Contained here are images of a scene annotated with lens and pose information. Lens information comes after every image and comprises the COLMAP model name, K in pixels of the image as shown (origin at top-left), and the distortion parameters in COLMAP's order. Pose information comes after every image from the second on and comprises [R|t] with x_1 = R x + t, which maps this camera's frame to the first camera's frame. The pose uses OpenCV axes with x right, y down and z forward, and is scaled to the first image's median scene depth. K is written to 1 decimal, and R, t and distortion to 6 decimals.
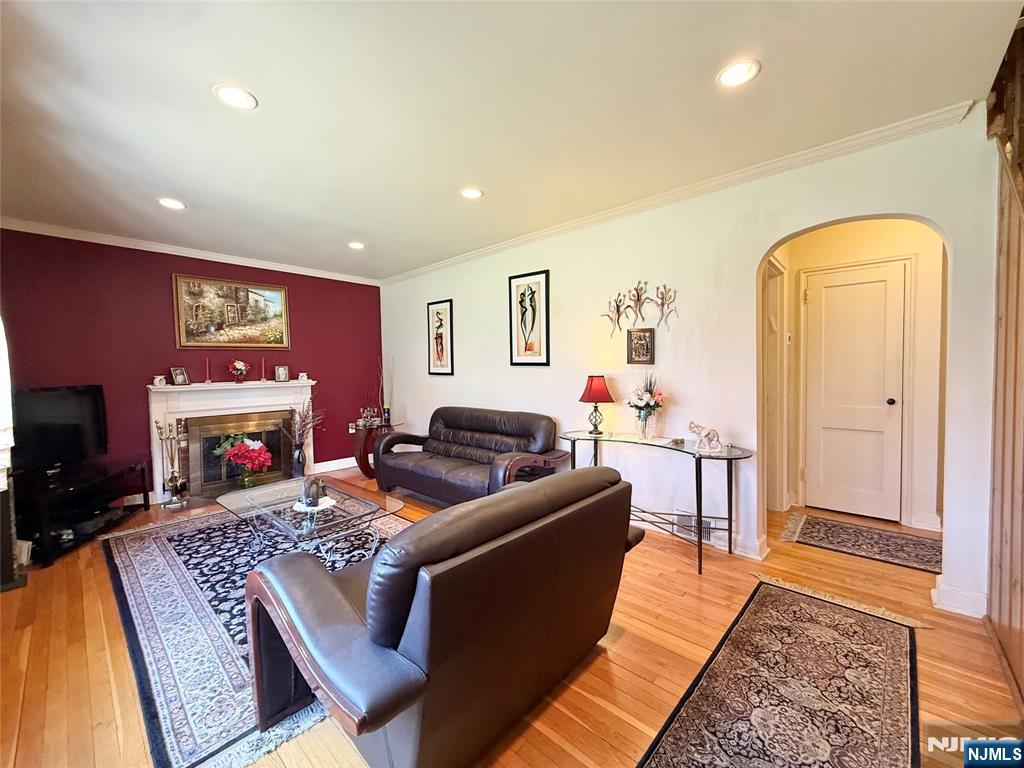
lens RADIAL K [[407.5, 0, 509.2], [0, 407.5, 384.1], [0, 0, 1]] dist [0.003982, 0.000074]
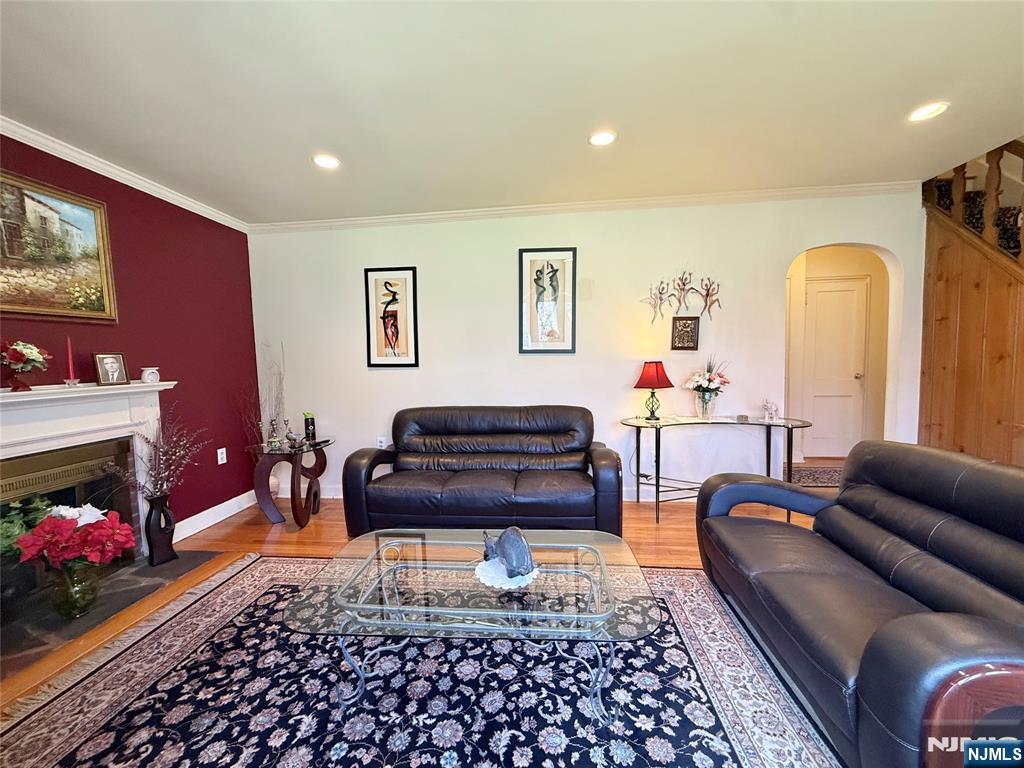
lens RADIAL K [[407.5, 0, 509.2], [0, 407.5, 384.1], [0, 0, 1]] dist [0.003982, 0.000074]
pose [[0.805569, -0.042676, 0.590963, -0.555481], [0.034592, 0.999089, 0.024994, -0.002524], [-0.591491, 0.000309, 0.806311, 0.336711]]
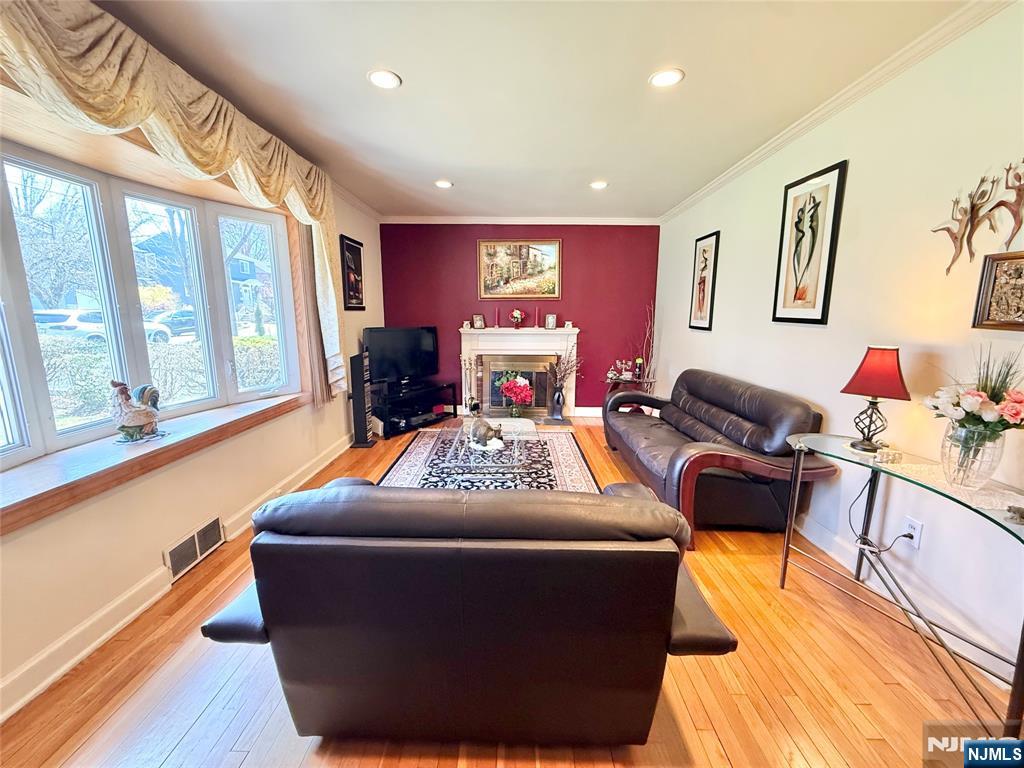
lens RADIAL K [[406.5, 0, 510.5], [0, 406.5, 383.5], [0, 0, 1]] dist [0.002736, -0.000349]
pose [[0.667061, 0.142924, -0.731165, 0.239554], [-0.045256, 0.987387, 0.151721, -0.027578], [0.743627, -0.068117, 0.665116, 0.214430]]
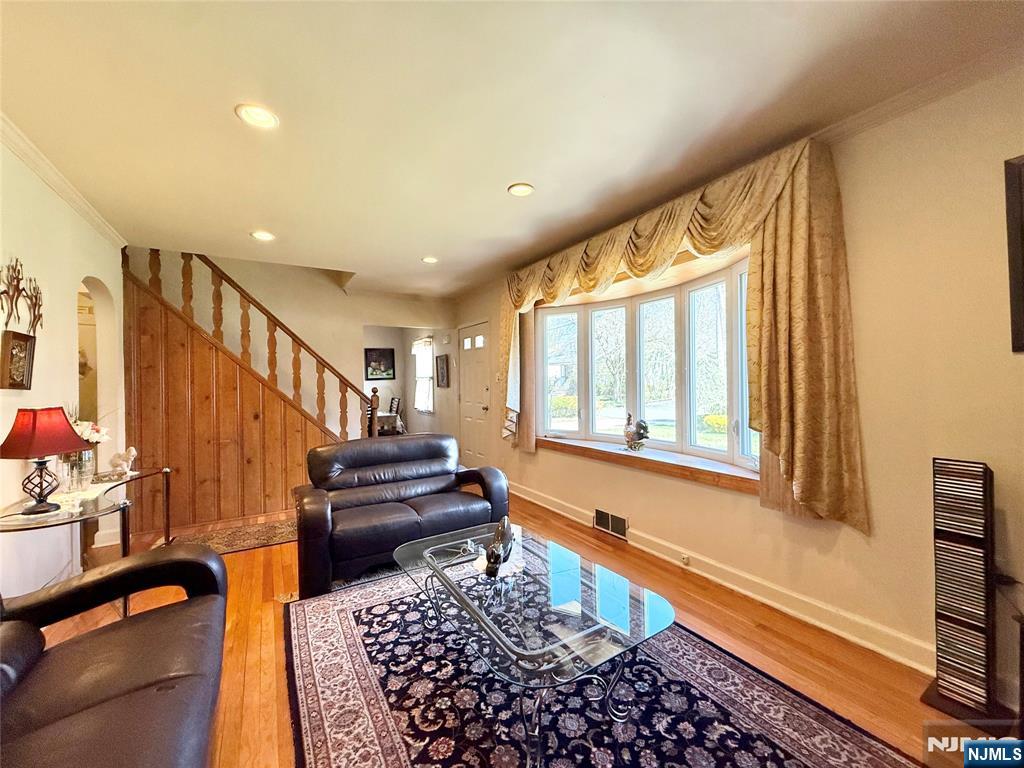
lens RADIAL K [[406.5, 0, 510.5], [0, 406.5, 383.5], [0, 0, 1]] dist [0.002736, -0.000349]
pose [[-0.957937, 0.030776, 0.285322, -0.481450], [0.042587, 0.998470, 0.035282, -0.039180], [-0.283800, 0.045949, -0.957782, 1.134350]]
